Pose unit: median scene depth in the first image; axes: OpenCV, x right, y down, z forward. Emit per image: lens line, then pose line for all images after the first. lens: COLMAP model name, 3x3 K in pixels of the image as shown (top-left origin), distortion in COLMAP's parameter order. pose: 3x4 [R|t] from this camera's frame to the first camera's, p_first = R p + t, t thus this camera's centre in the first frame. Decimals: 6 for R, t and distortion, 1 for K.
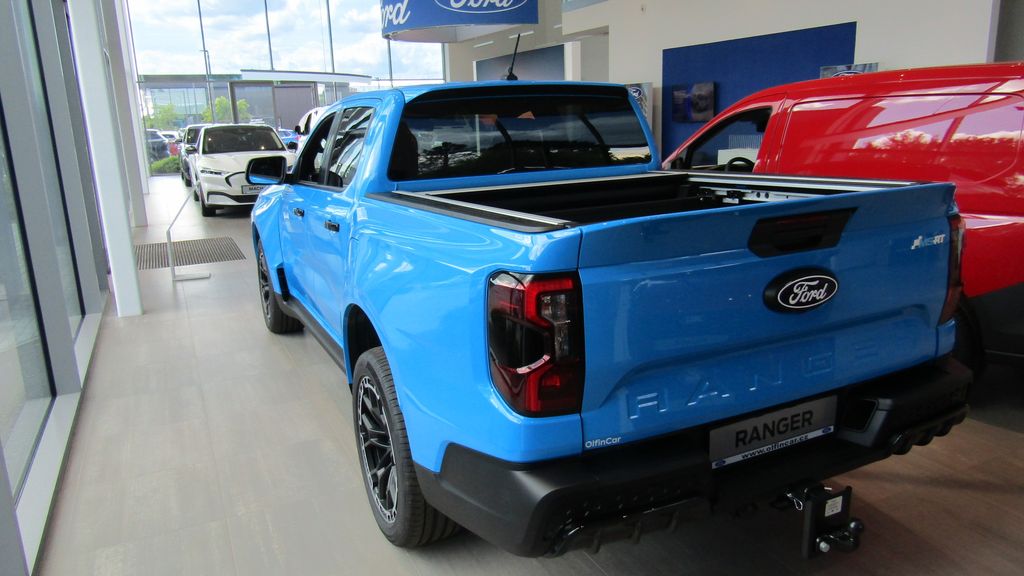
lens RADIAL K [[720.9, 0, 512.0], [0, 720.9, 288.0], [0, 0, 1]] dist [-0.006870, -0.002666]
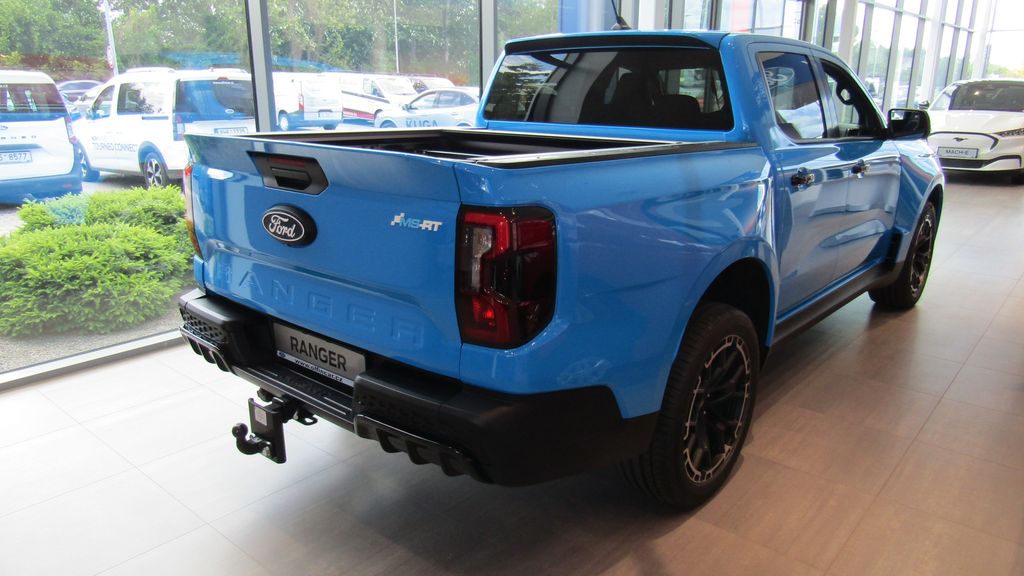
lens RADIAL K [[720.9, 0, 512.0], [0, 720.9, 288.0], [0, 0, 1]] dist [-0.006870, -0.002666]
pose [[0.405507, 0.289610, -0.867001, 1.433270], [-0.233065, 0.949892, 0.208292, -0.202489], [0.883881, 0.117603, 0.452686, 0.760009]]
